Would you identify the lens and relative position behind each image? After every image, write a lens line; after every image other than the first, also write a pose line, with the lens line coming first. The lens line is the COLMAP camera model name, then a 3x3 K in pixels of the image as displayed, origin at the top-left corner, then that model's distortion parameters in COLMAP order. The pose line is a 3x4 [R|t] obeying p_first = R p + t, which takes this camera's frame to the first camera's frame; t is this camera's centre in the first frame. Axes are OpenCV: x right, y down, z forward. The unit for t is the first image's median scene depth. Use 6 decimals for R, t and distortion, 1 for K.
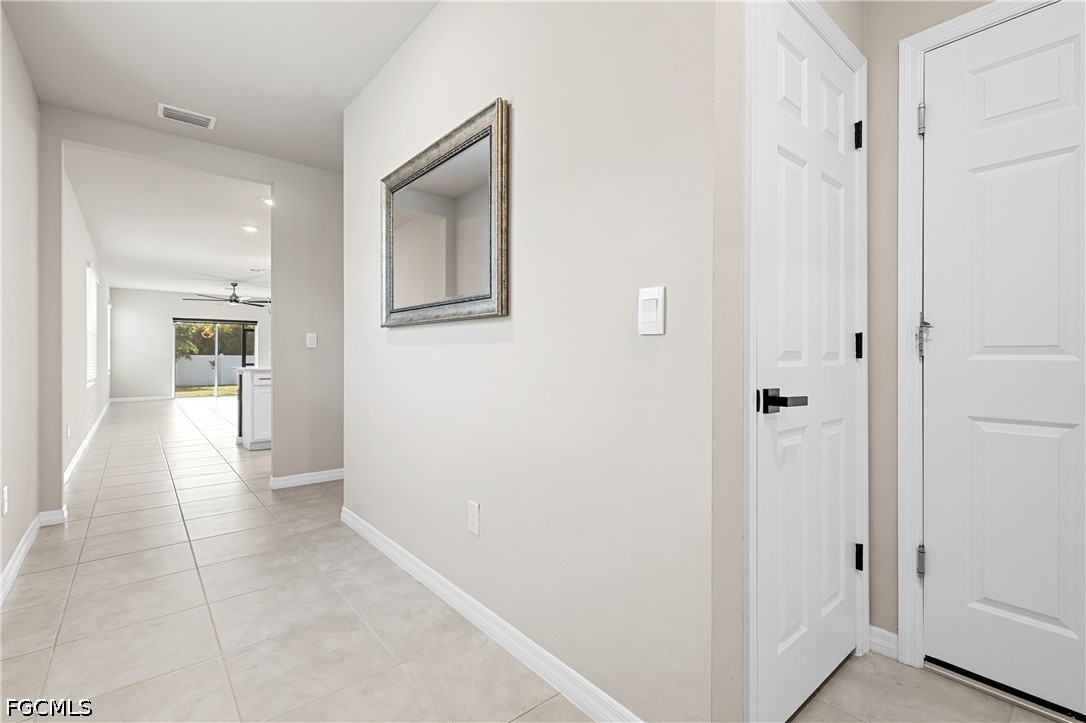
lens RADIAL K [[491.8, 0, 558.4], [0, 491.8, 365.7], [0, 0, 1]] dist [0.003725, 0.000291]
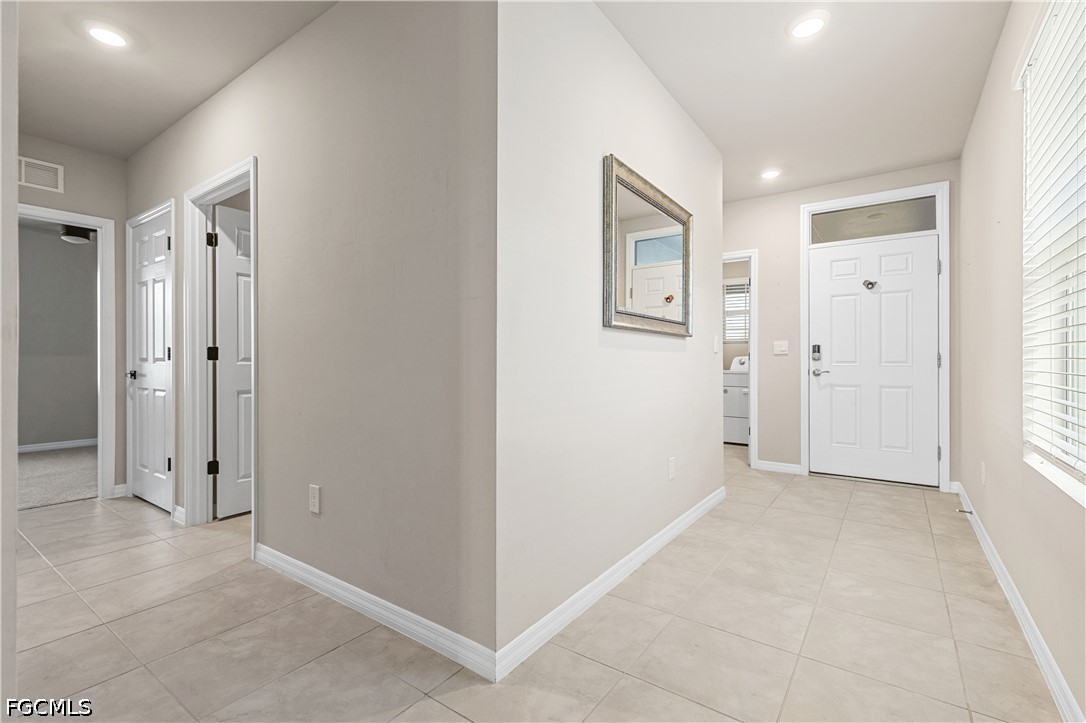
lens RADIAL K [[491.8, 0, 544.8], [0, 491.8, 360.8], [0, 0, 1]] dist [0.003725, 0.000291]
pose [[-0.267865, 0.019064, 0.963268, -0.246040], [0.005738, 0.999818, -0.018192, 0.001719], [-0.963439, 0.000654, -0.267926, 0.288177]]
